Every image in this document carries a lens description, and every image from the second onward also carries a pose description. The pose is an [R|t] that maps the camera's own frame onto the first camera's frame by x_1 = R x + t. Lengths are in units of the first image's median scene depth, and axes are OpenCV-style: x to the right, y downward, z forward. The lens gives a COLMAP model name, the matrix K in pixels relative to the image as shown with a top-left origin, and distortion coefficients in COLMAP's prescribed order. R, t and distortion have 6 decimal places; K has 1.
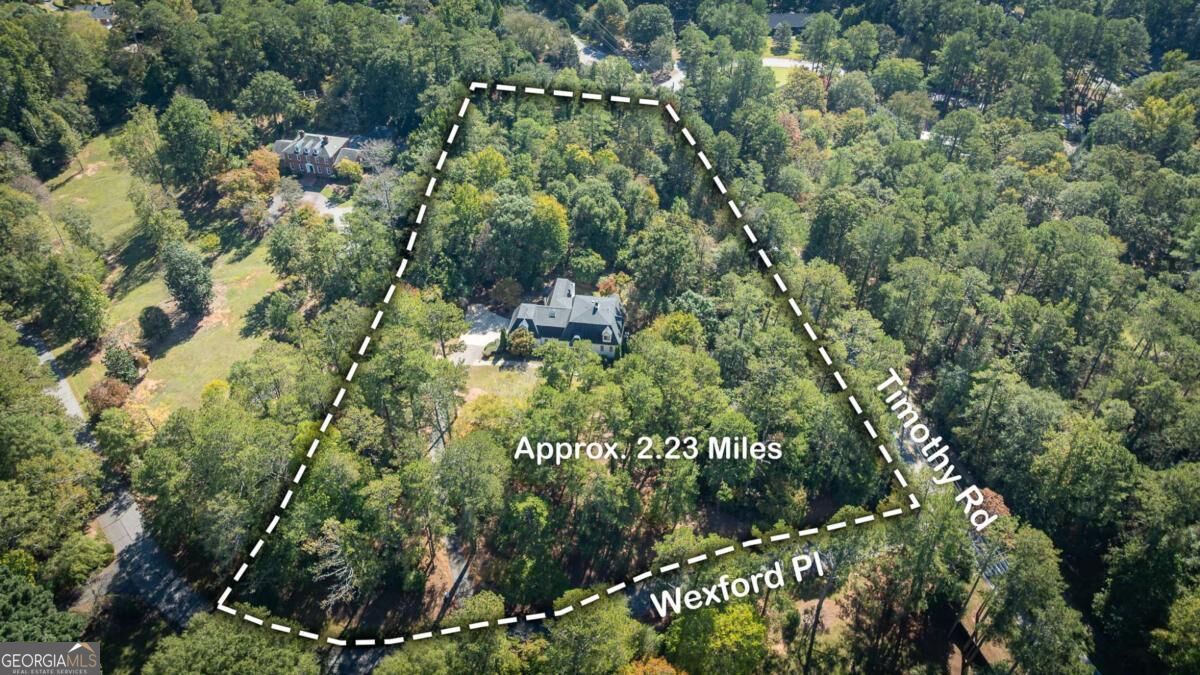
lens RADIAL K [[833.4, 0, 601.7], [0, 833.4, 338.3], [0, 0, 1]] dist [0.001155, 0.020608]
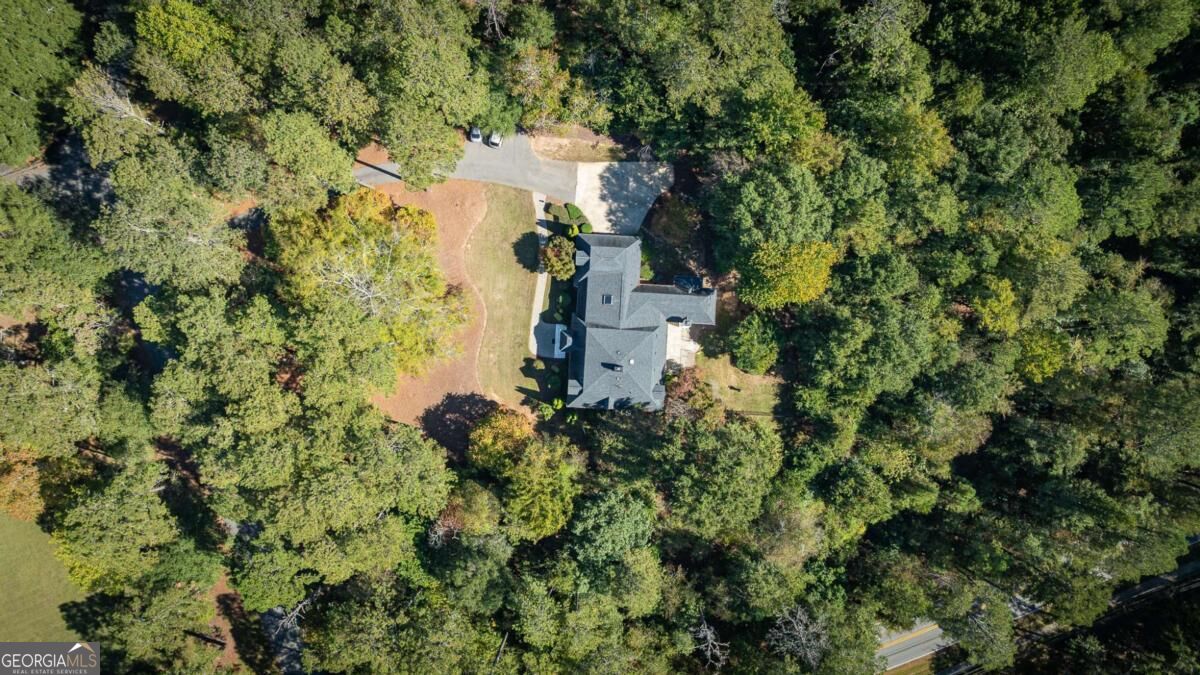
lens RADIAL K [[833.4, 0, 595.6], [0, 833.4, 341.7], [0, 0, 1]] dist [0.001155, 0.020608]
pose [[0.070583, 0.997378, -0.015944, -0.017445], [-0.655549, 0.058428, 0.752889, -0.503597], [0.751847, -0.042689, 0.657955, 0.575733]]
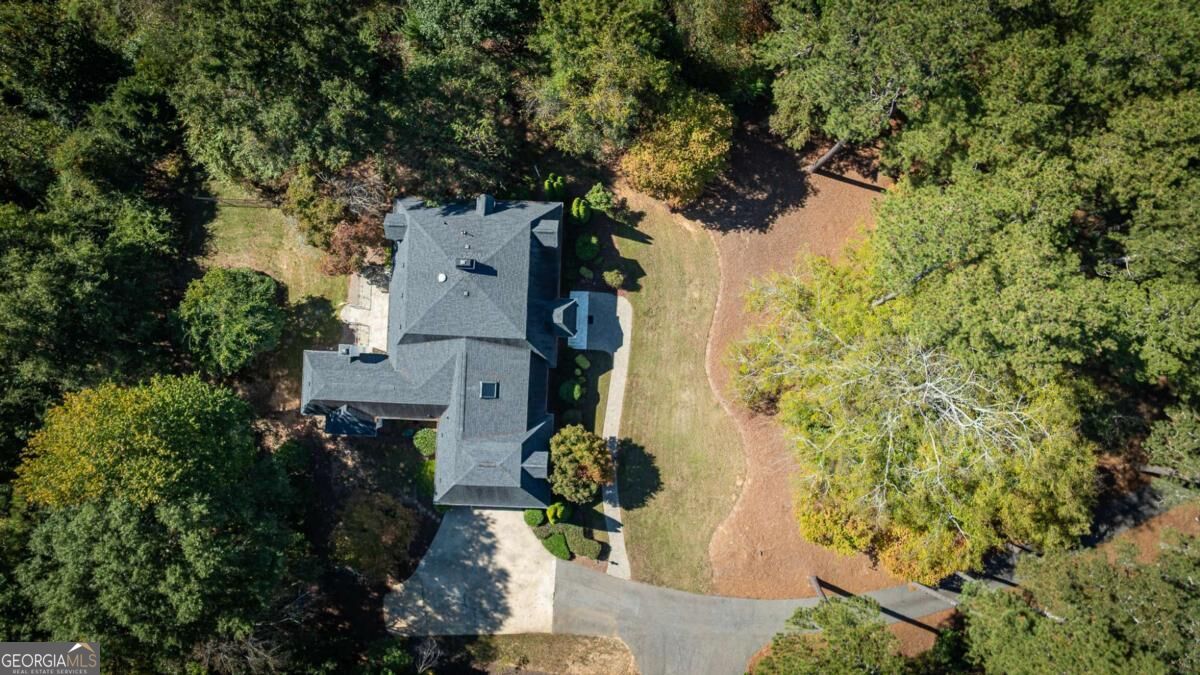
lens RADIAL K [[833.4, 0, 596.3], [0, 833.4, 339.4], [0, 0, 1]] dist [0.001155, 0.020608]
pose [[-0.086937, -0.995512, 0.037398, -0.055014], [0.652497, -0.028534, 0.757254, -0.268431], [-0.752788, 0.090236, 0.652049, 0.736635]]
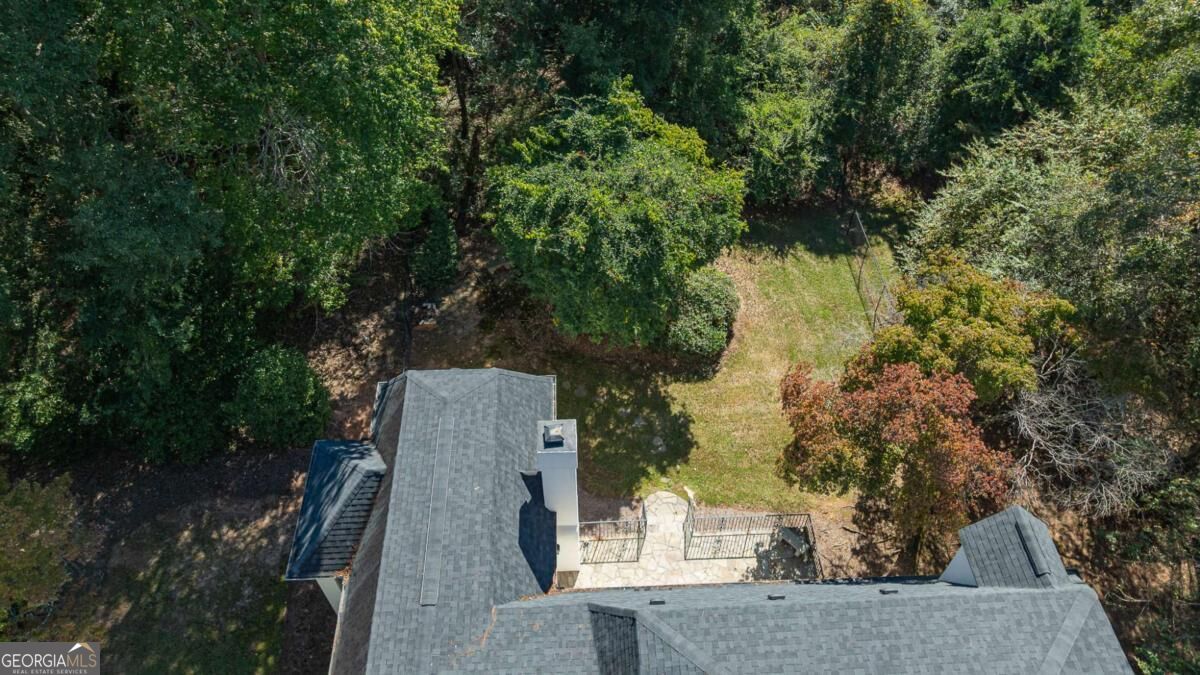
lens RADIAL K [[833.4, 0, 601.2], [0, 833.4, 339.7], [0, 0, 1]] dist [0.001155, 0.020608]
pose [[0.985065, -0.100863, 0.139547, -0.045421], [0.084091, 0.989051, 0.121274, -0.092332], [-0.150251, -0.107728, 0.982761, 0.943478]]
